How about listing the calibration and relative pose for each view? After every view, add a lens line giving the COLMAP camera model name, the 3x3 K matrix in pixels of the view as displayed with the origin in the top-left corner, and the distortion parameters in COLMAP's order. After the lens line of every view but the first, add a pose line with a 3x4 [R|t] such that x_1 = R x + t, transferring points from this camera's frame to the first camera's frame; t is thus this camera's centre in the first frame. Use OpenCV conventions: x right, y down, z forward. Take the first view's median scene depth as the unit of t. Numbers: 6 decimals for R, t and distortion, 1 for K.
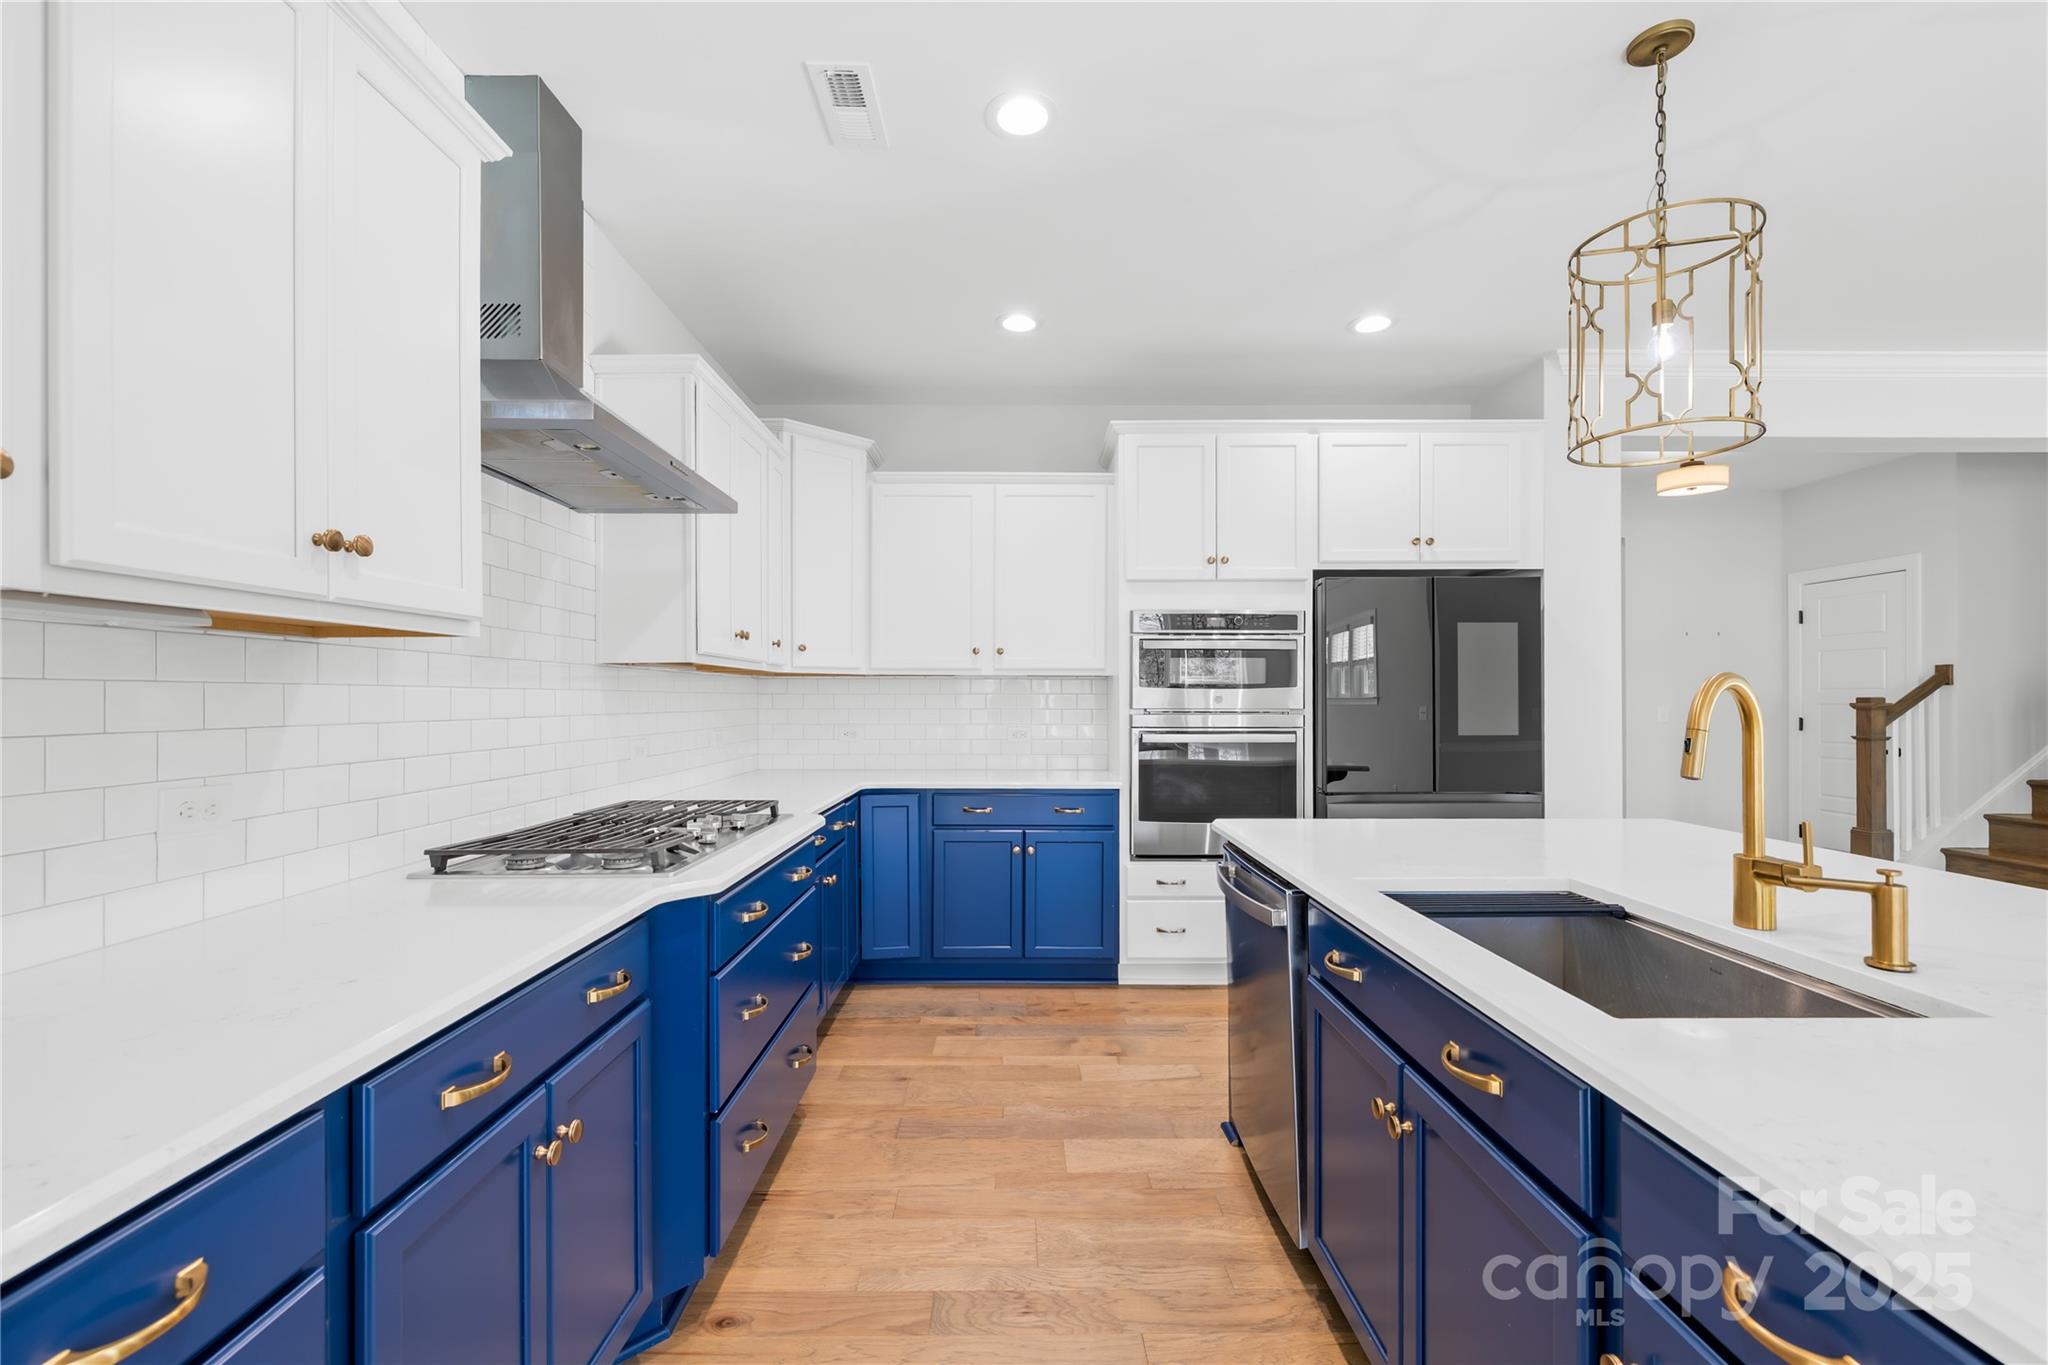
lens RADIAL K [[892.5, 0, 996.3], [0, 892.5, 690.5], [0, 0, 1]] dist [0.000875, 0.000033]
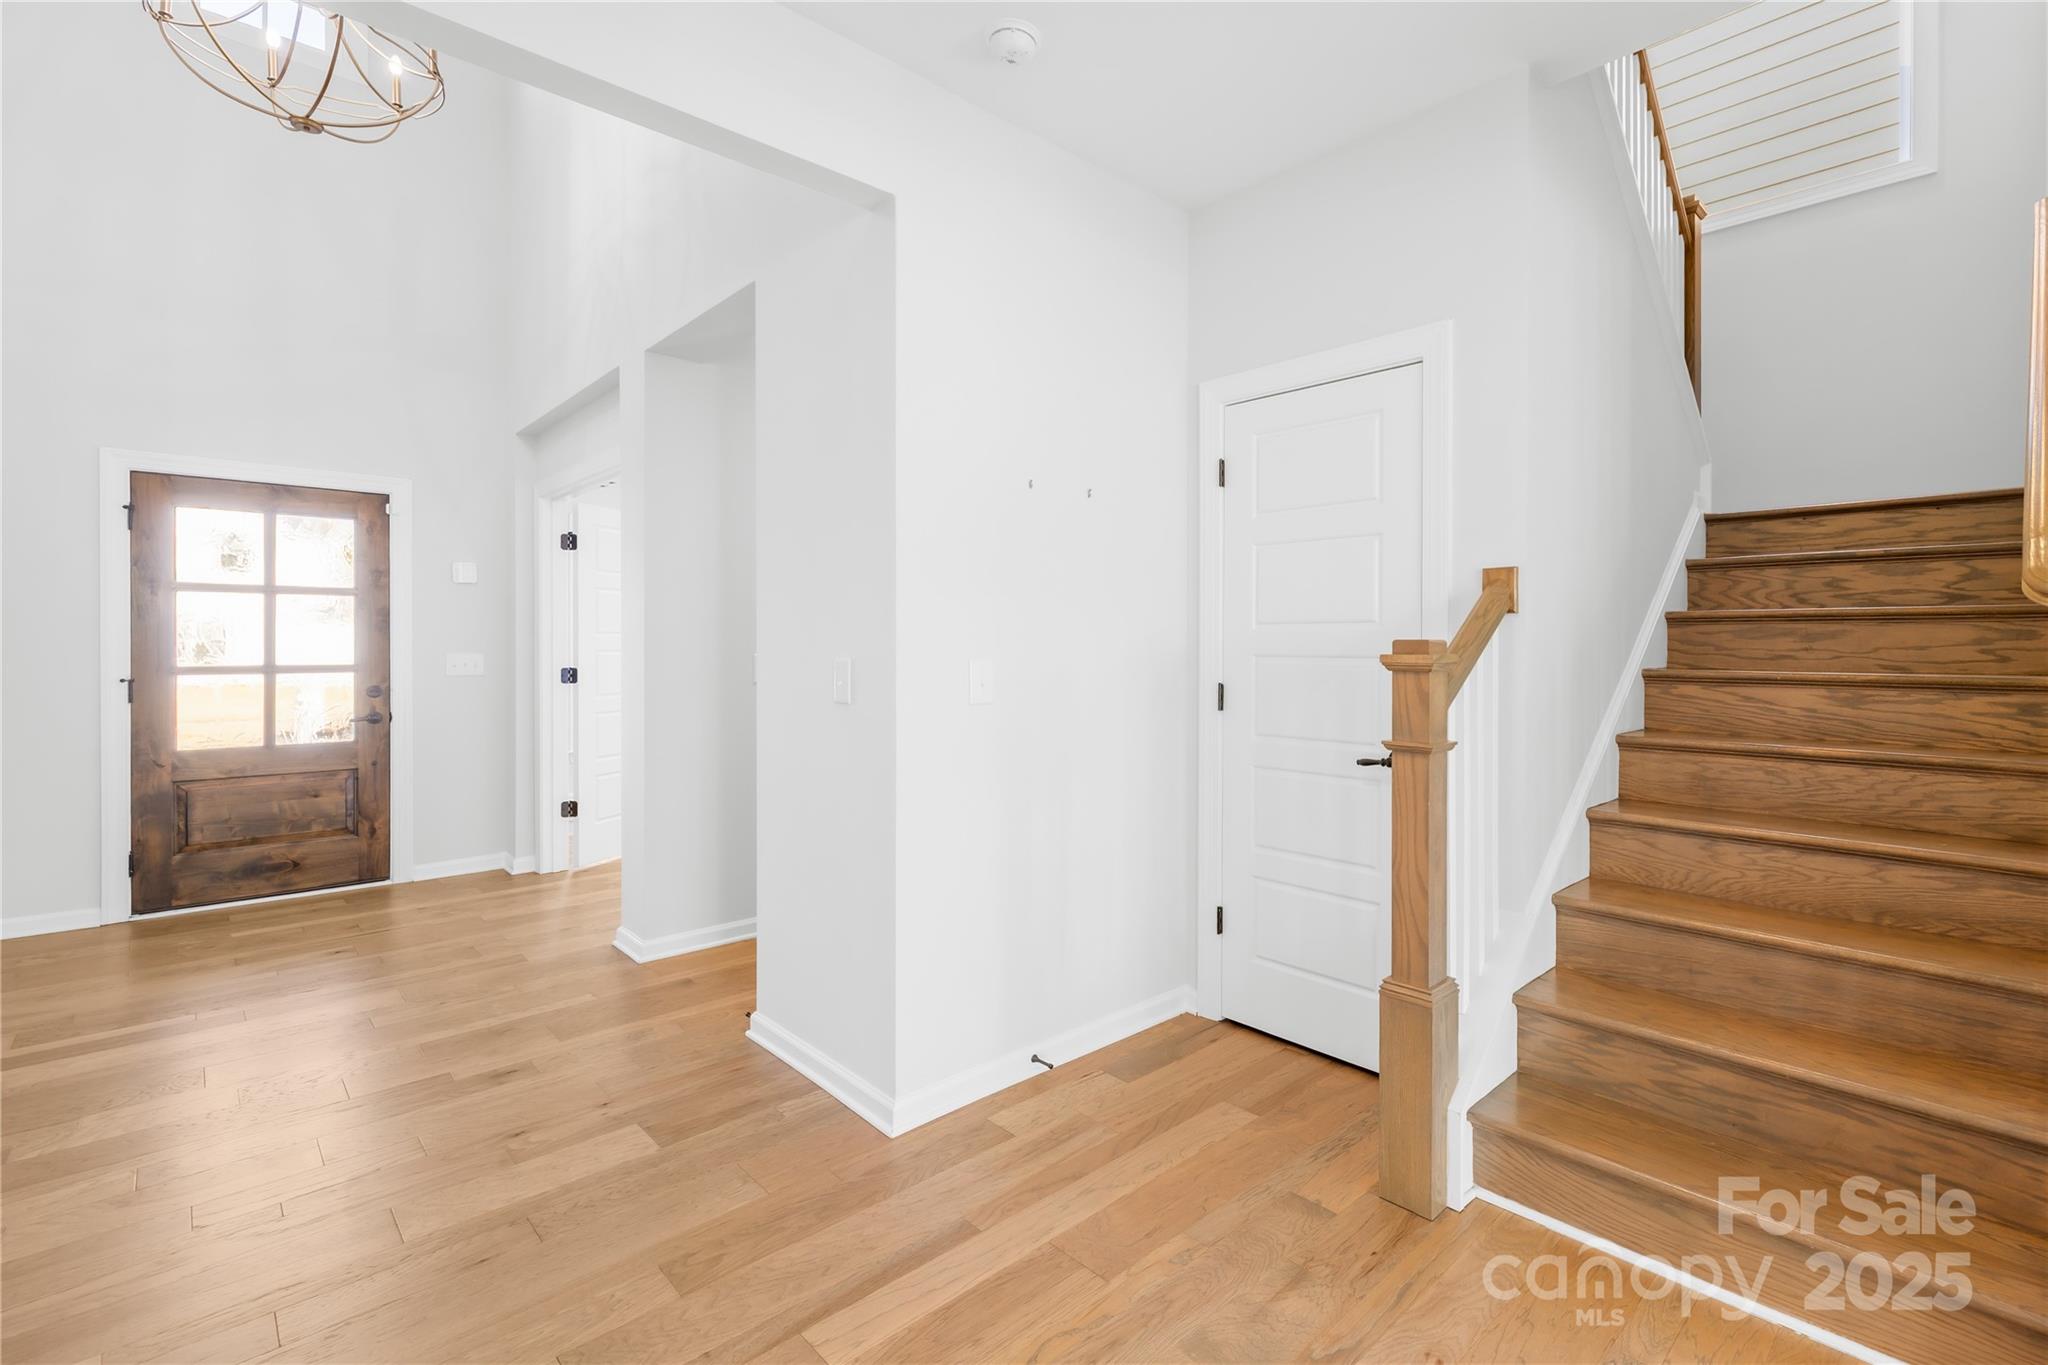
lens RADIAL K [[892.5, 0, 1134.3], [0, 892.5, 649.1], [0, 0, 1]] dist [0.000875, 0.000033]
pose [[0.695666, -0.004547, 0.718351, 0.616791], [-0.010364, 0.999812, 0.016365, 0.006304], [-0.718291, -0.018829, 0.695488, 0.821759]]
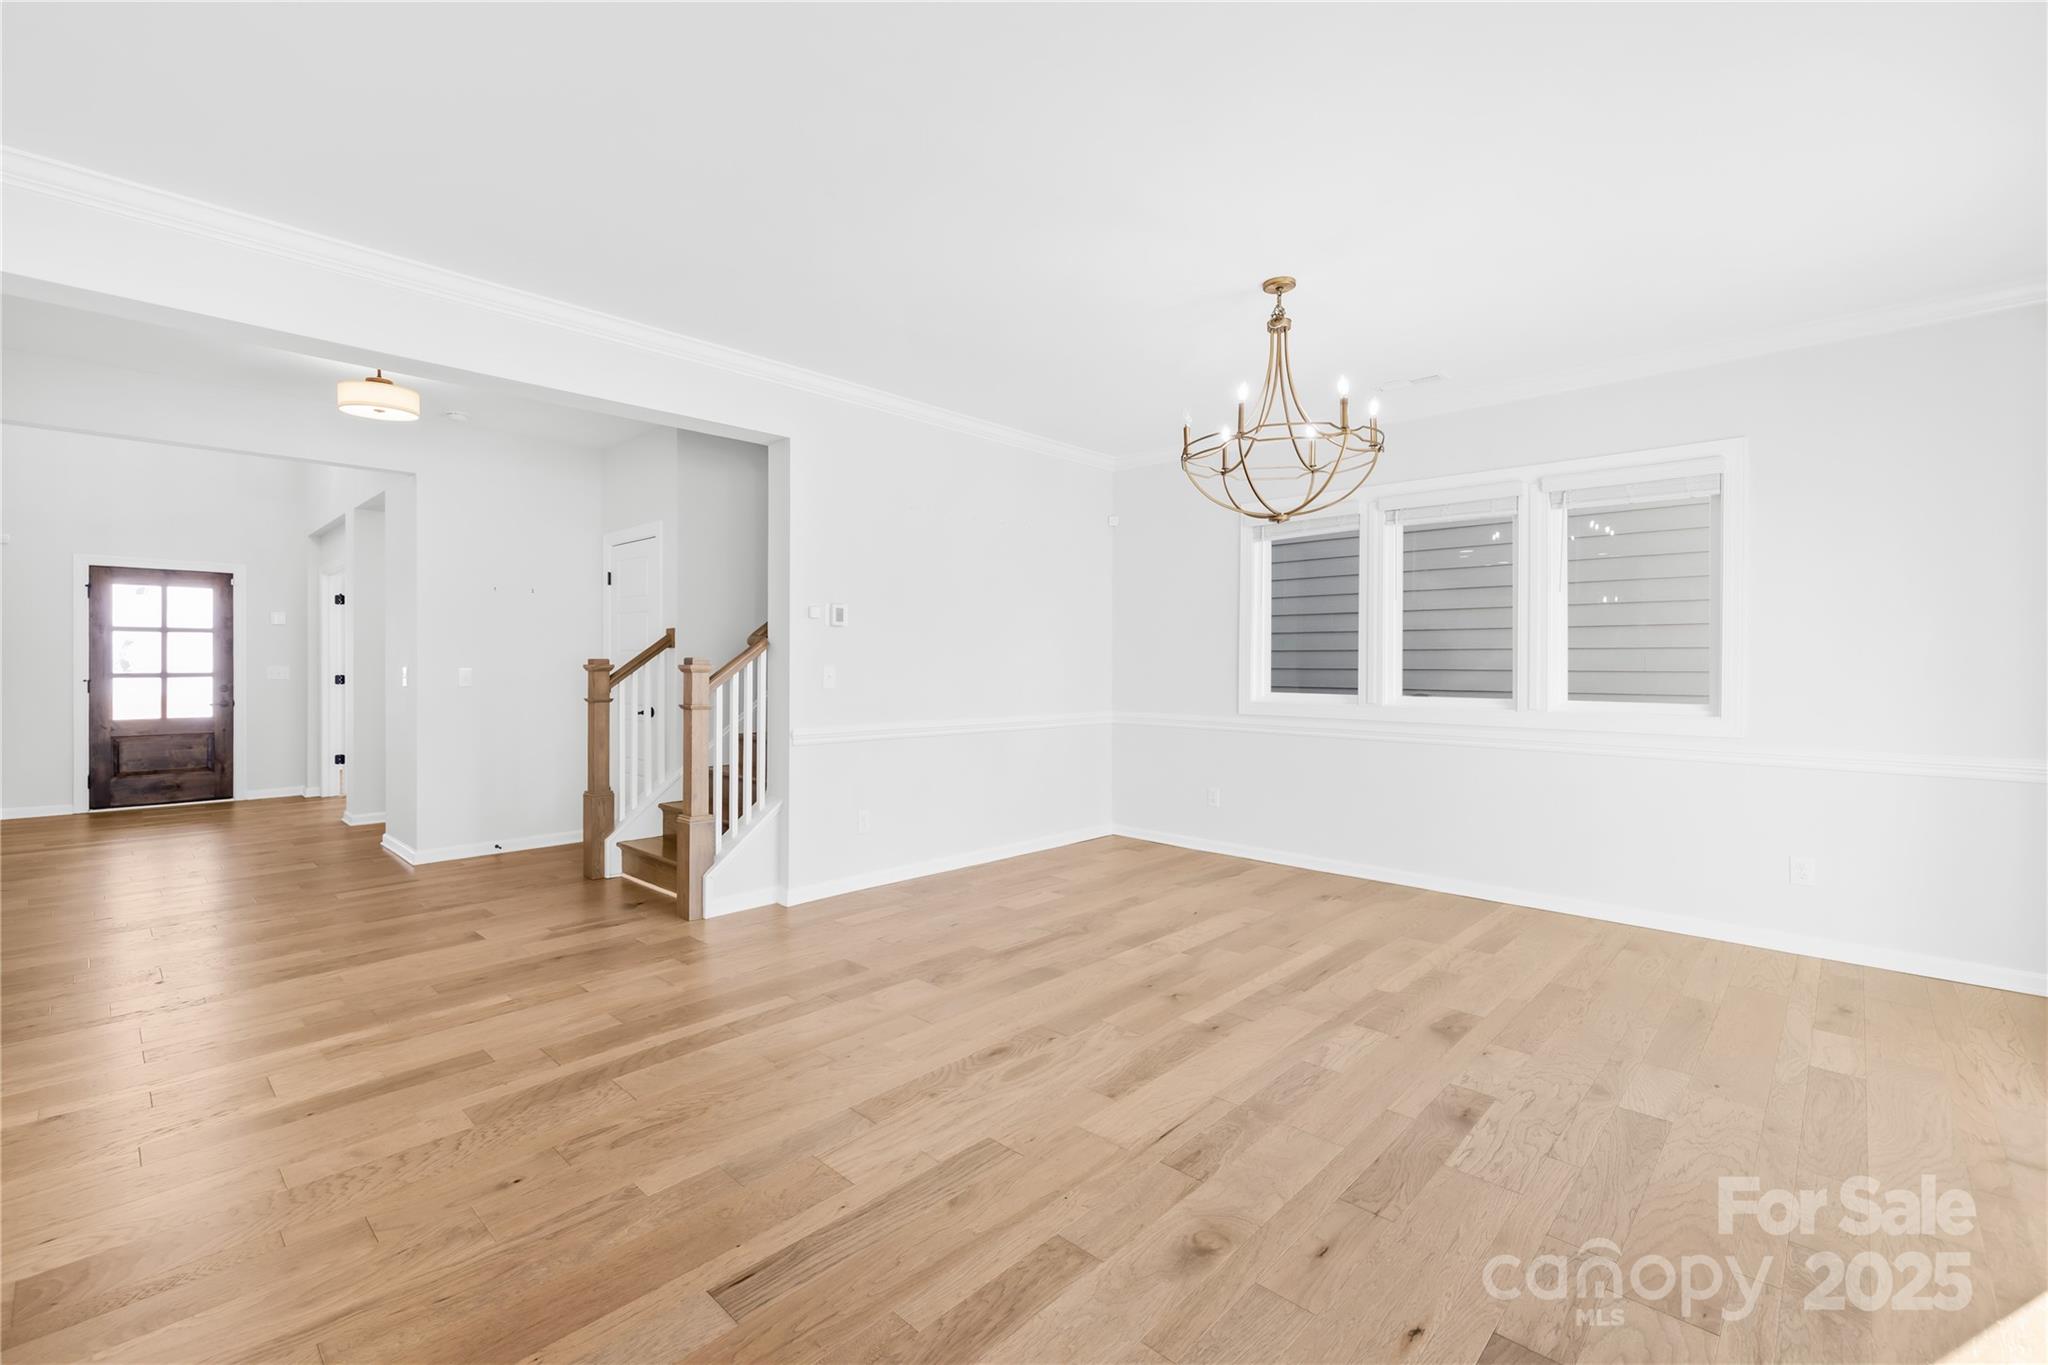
lens RADIAL K [[892.5, 0, 1003.2], [0, 892.5, 665.7], [0, 0, 1]] dist [0.000875, 0.000033]
pose [[0.710558, -0.003488, 0.703630, 0.601588], [-0.010256, 0.999830, 0.015313, -0.004569], [-0.703564, -0.018097, 0.710402, -0.017859]]
